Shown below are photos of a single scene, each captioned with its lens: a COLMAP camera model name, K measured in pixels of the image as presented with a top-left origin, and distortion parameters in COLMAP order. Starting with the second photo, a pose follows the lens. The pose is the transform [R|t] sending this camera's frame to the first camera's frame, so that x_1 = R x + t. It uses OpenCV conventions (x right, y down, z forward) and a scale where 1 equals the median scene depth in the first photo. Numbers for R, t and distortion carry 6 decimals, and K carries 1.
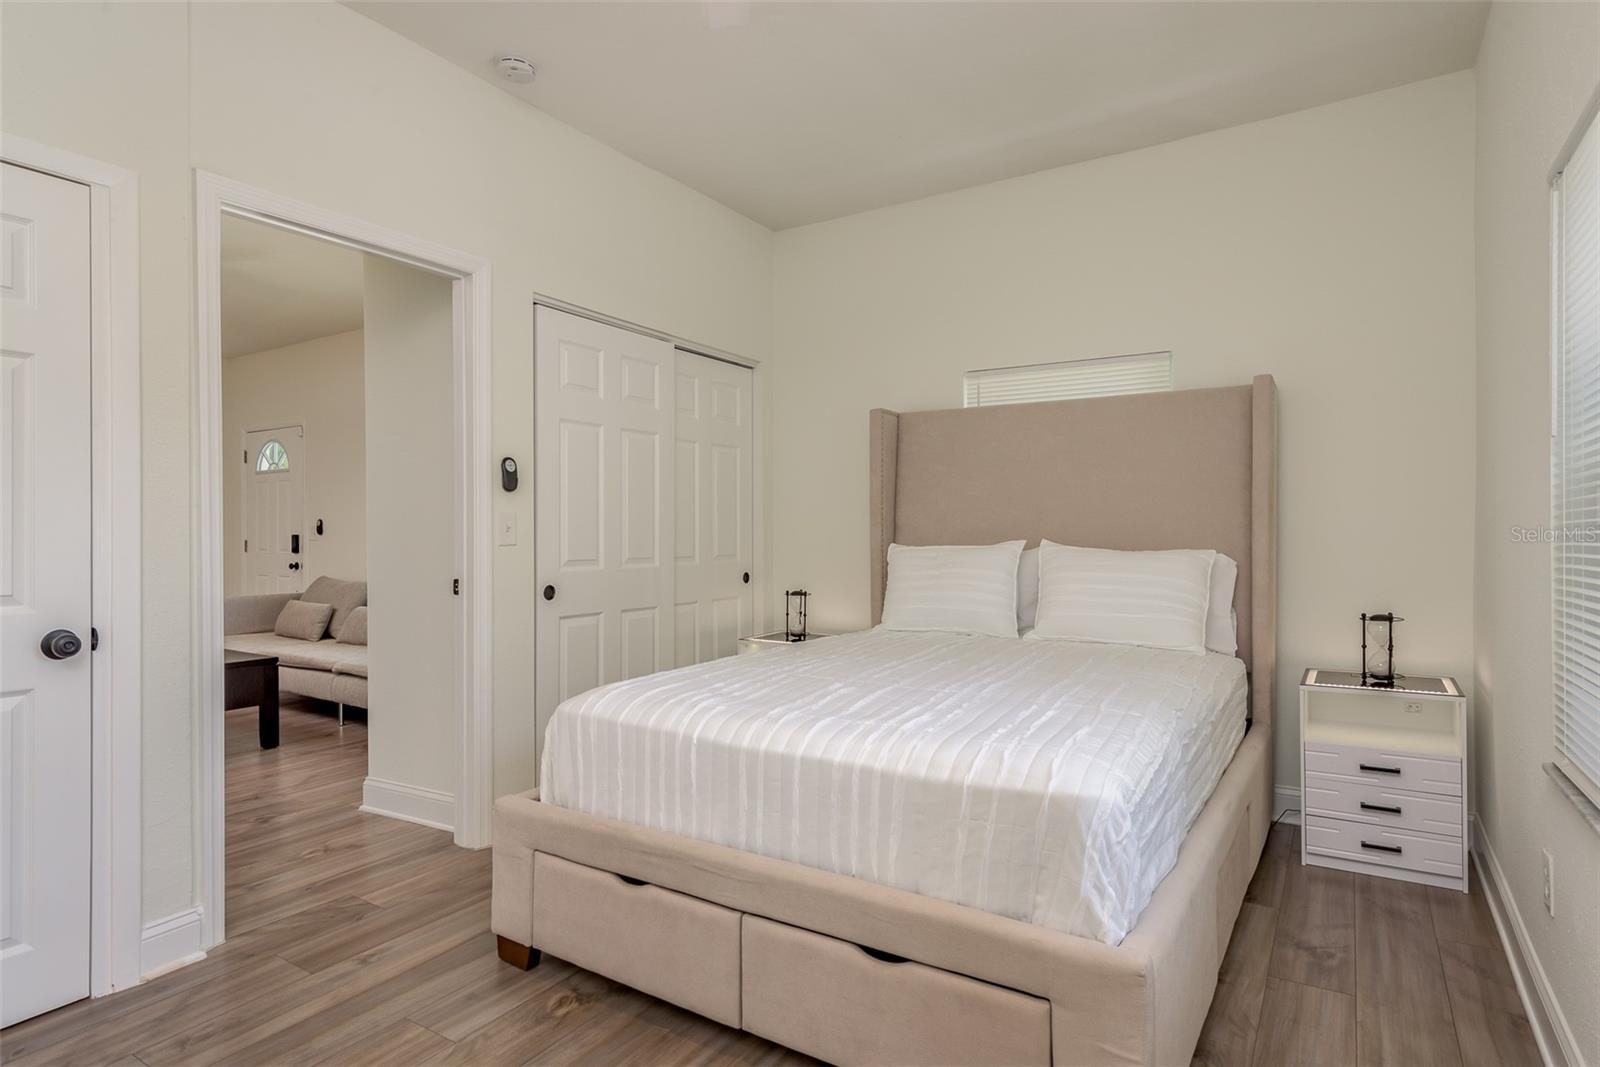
lens RADIAL K [[862.8, 0, 799.9], [0, 862.8, 535.4], [0, 0, 1]] dist [0.014212, -0.000302]
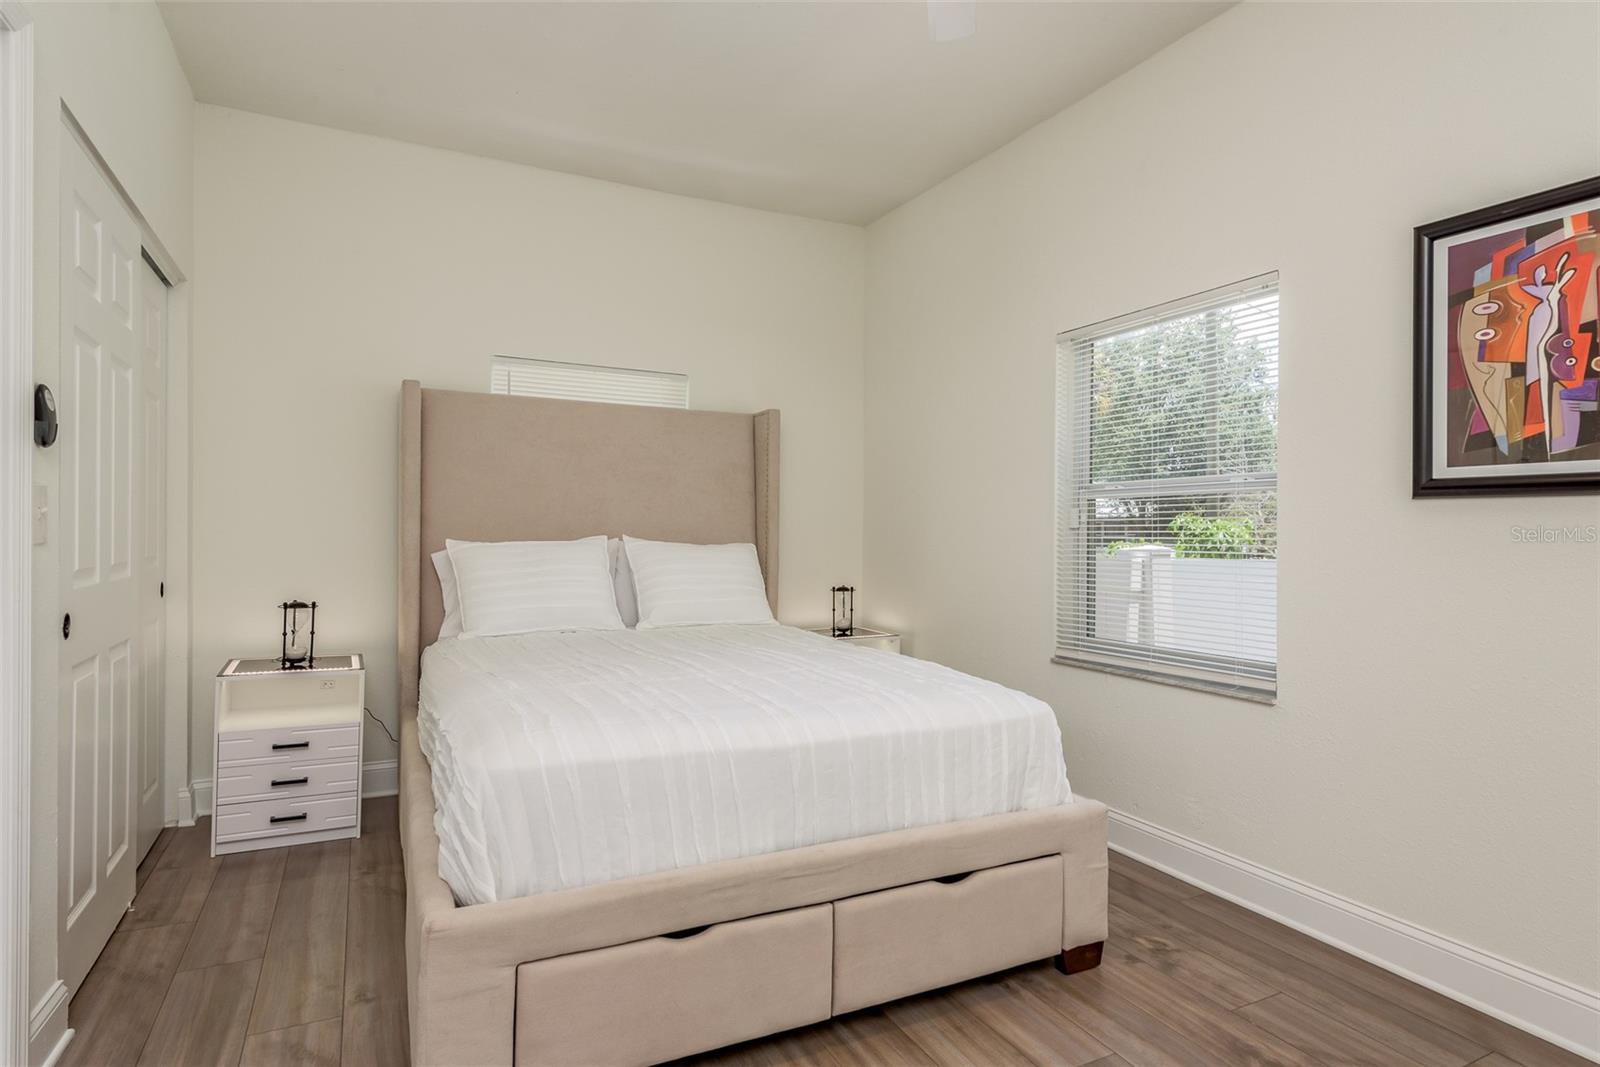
lens RADIAL K [[868.3, 0, 800.0], [0, 868.3, 525.4], [0, 0, 1]] dist [0.005406, 0.000931]
pose [[0.515755, 0.006398, 0.856712, -0.617832], [-0.008677, 0.999960, -0.002244, -0.007570], [-0.856692, -0.006276, 0.515790, 0.314704]]
